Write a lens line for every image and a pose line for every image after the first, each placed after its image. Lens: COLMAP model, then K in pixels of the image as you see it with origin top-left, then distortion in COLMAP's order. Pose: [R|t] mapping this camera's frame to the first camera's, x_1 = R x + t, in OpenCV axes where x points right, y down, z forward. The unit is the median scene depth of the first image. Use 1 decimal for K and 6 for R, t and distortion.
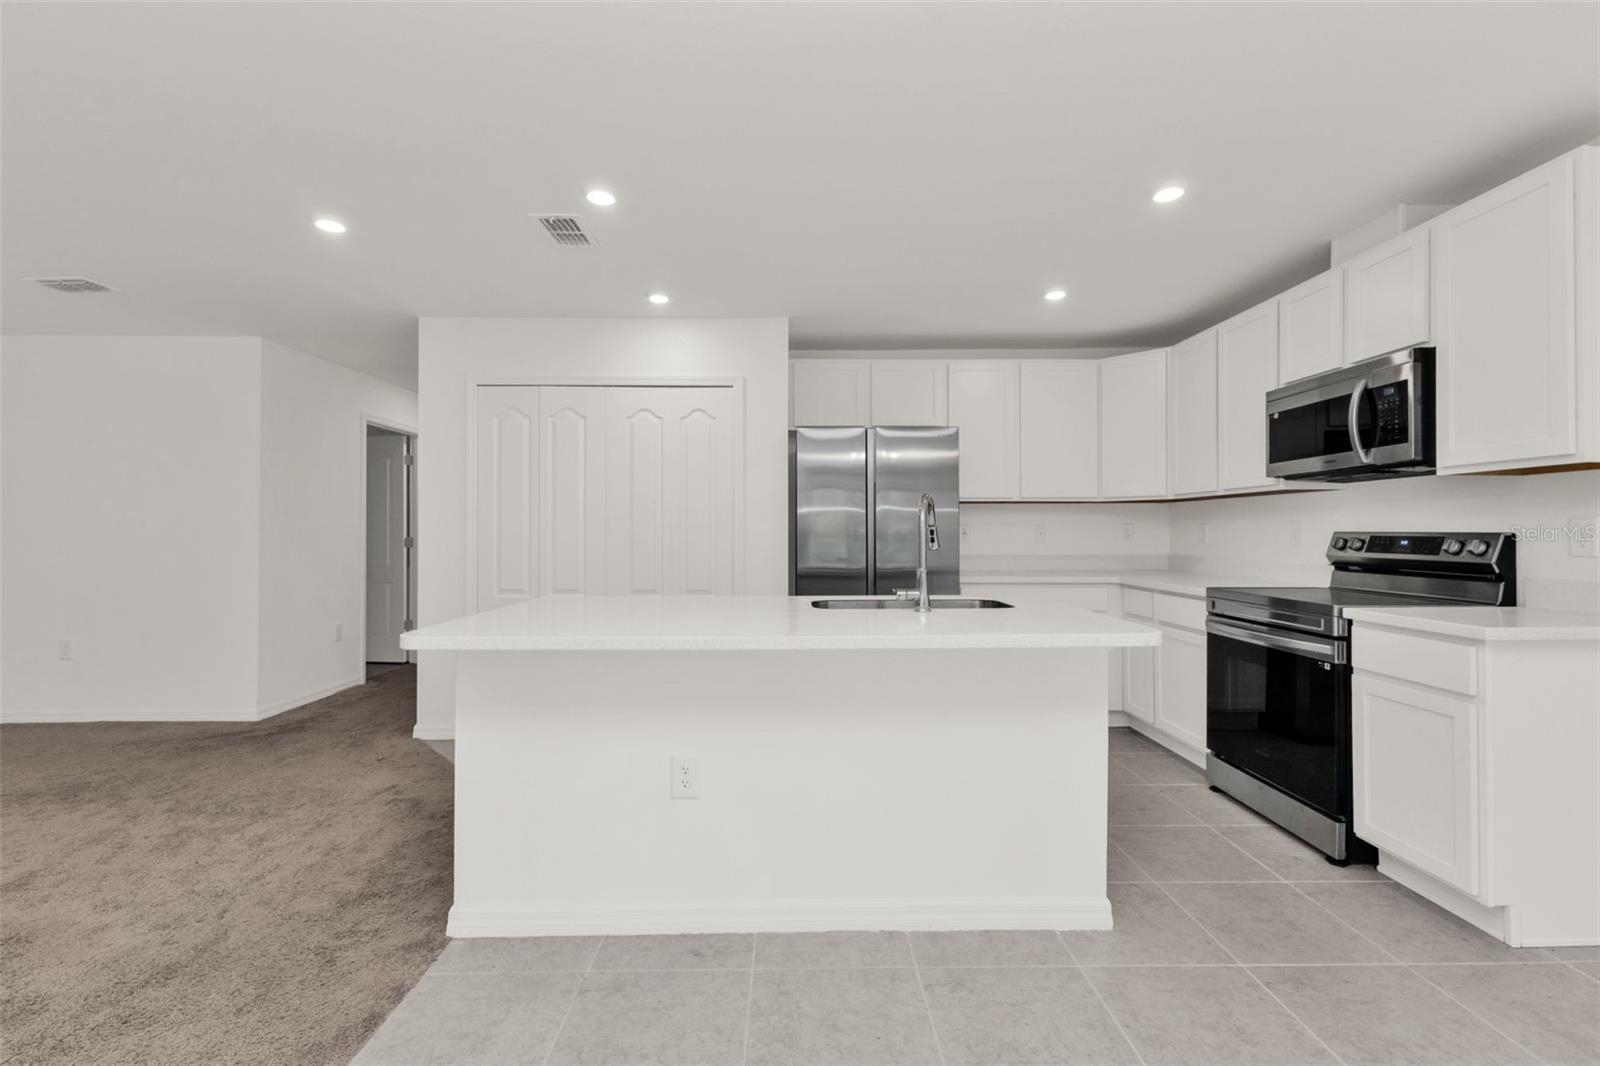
lens RADIAL K [[687.6, 0, 791.8], [0, 687.6, 529.4], [0, 0, 1]] dist [0.010491, 0.000030]
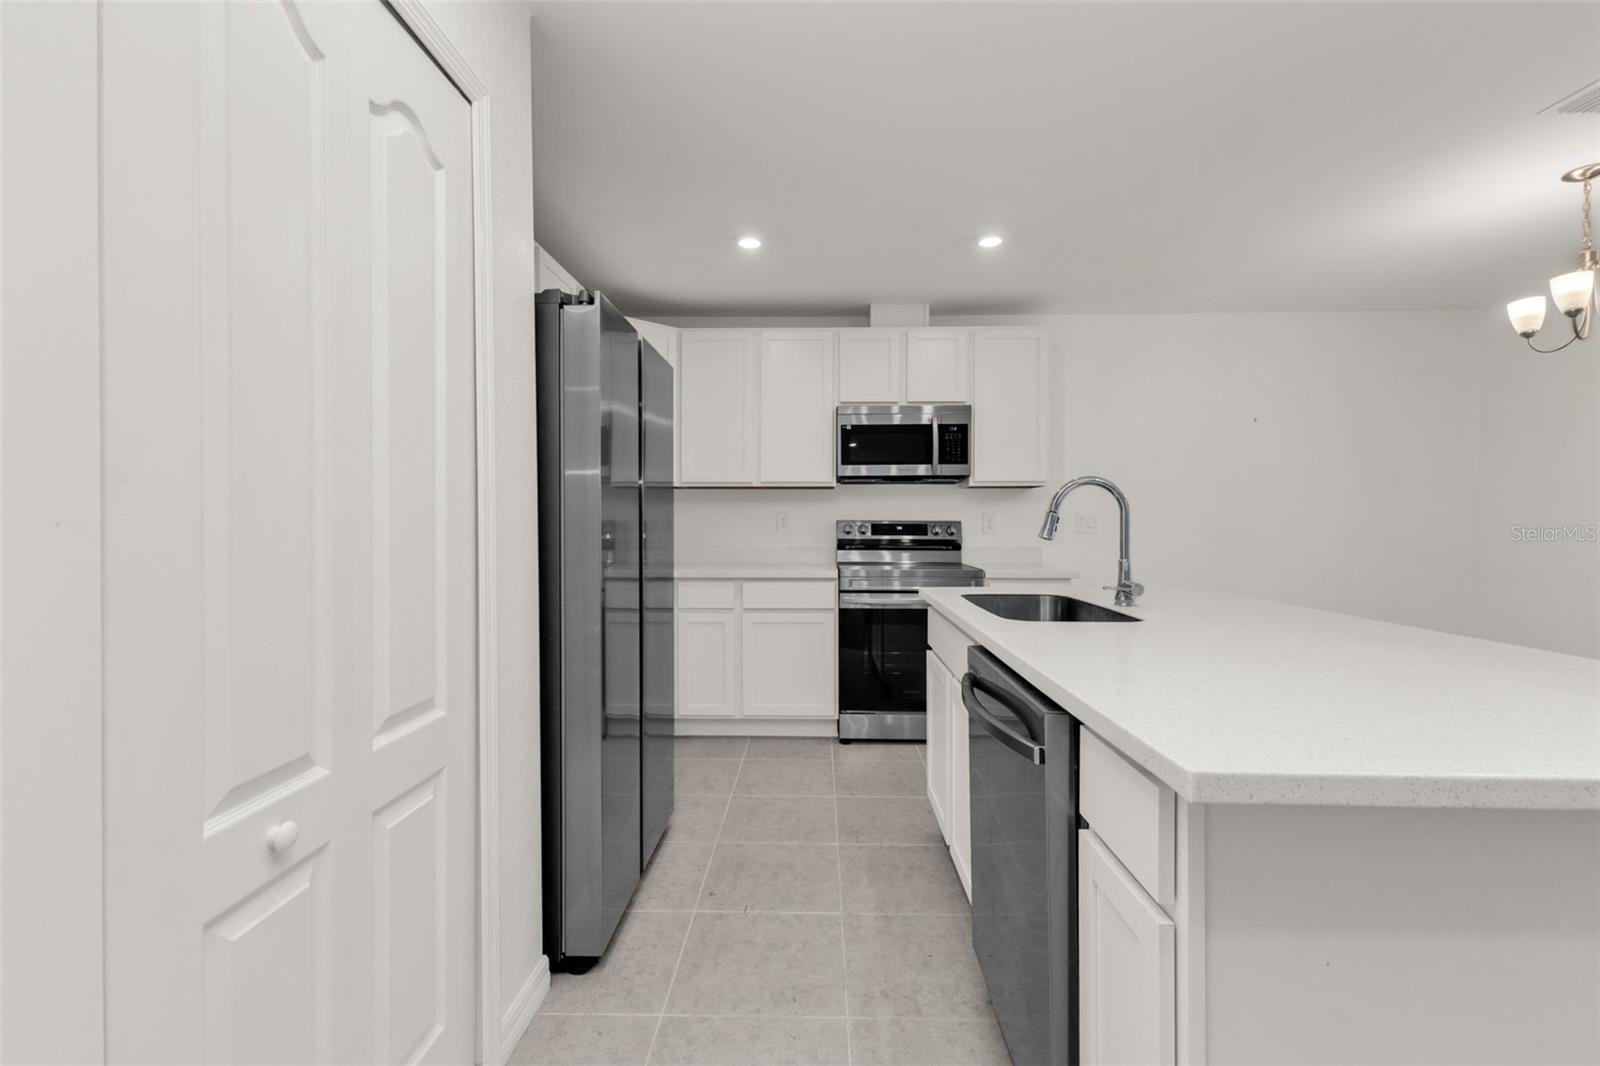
lens RADIAL K [[701.6, 0, 803.6], [0, 701.6, 528.0], [0, 0, 1]] dist [0.004057, 0.000129]
pose [[0.041995, -0.008947, 0.999078, -0.591611], [-0.004515, 0.999948, 0.009144, 0.006197], [-0.999108, -0.004895, 0.041952, 1.071799]]
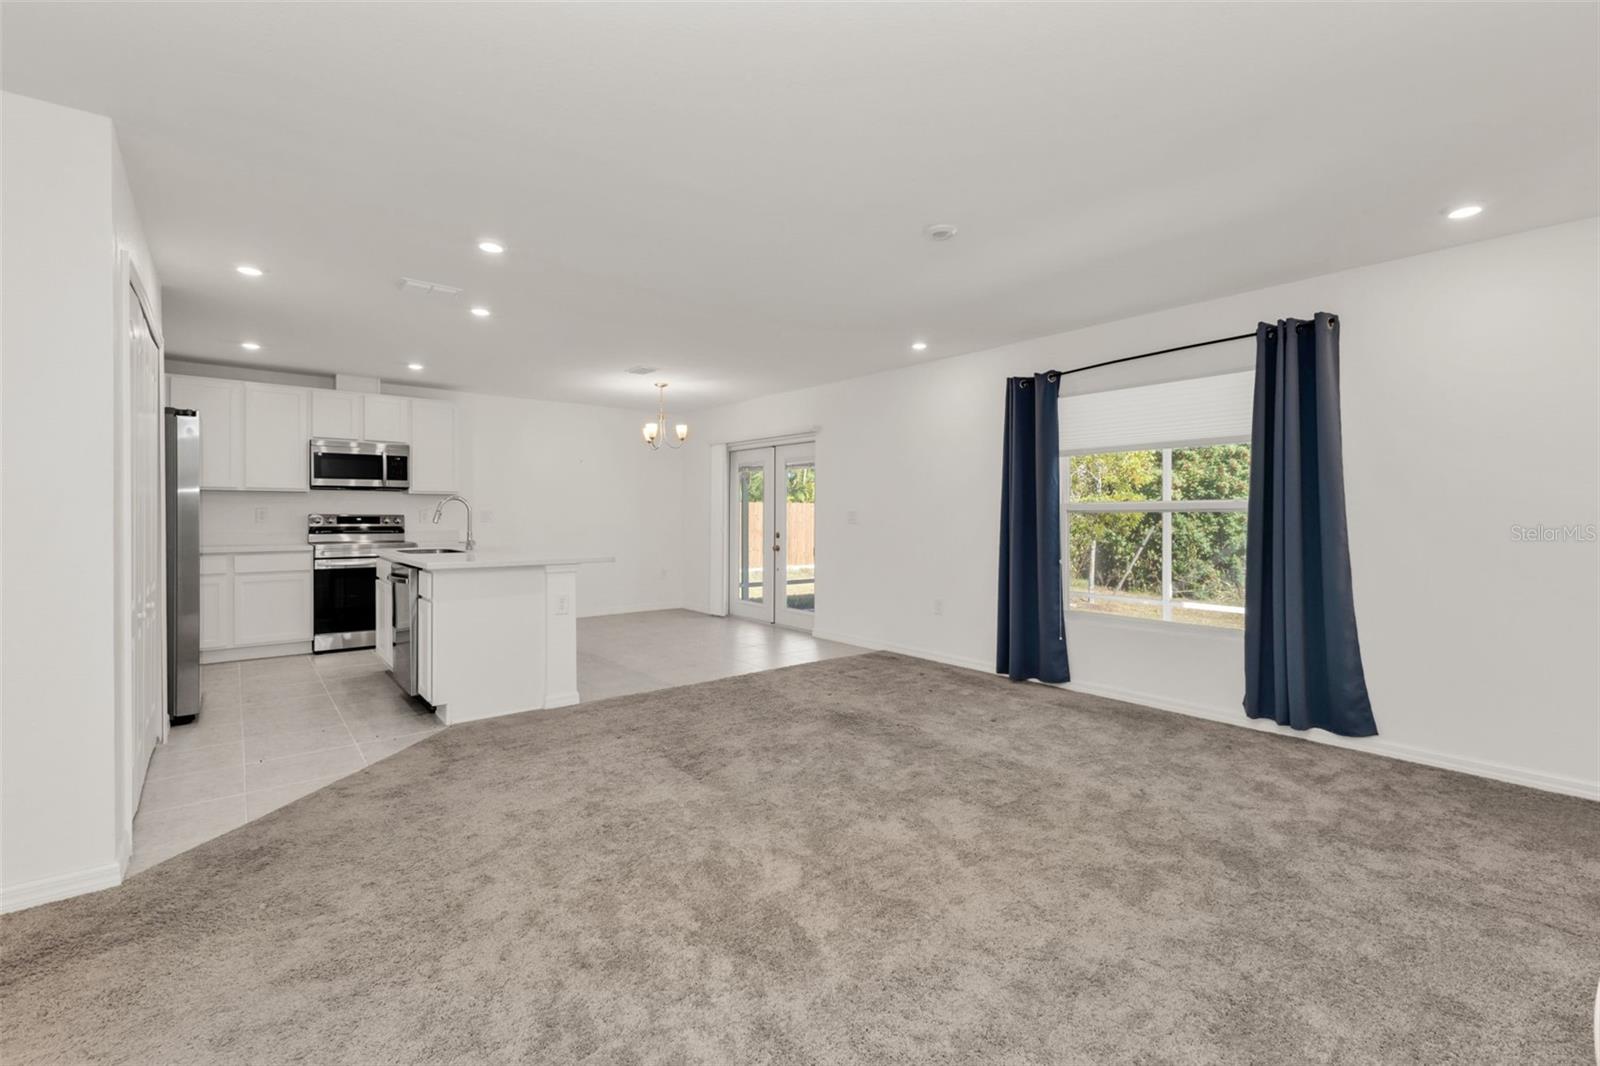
lens RADIAL K [[689.0, 0, 801.9], [0, 689.0, 517.1], [0, 0, 1]] dist [0.003231, 0.000427]
pose [[-0.619091, -0.002740, 0.785315, -1.728217], [-0.005054, 0.999987, -0.000495, 0.006074], [-0.785303, -0.004275, -0.619096, 1.185813]]
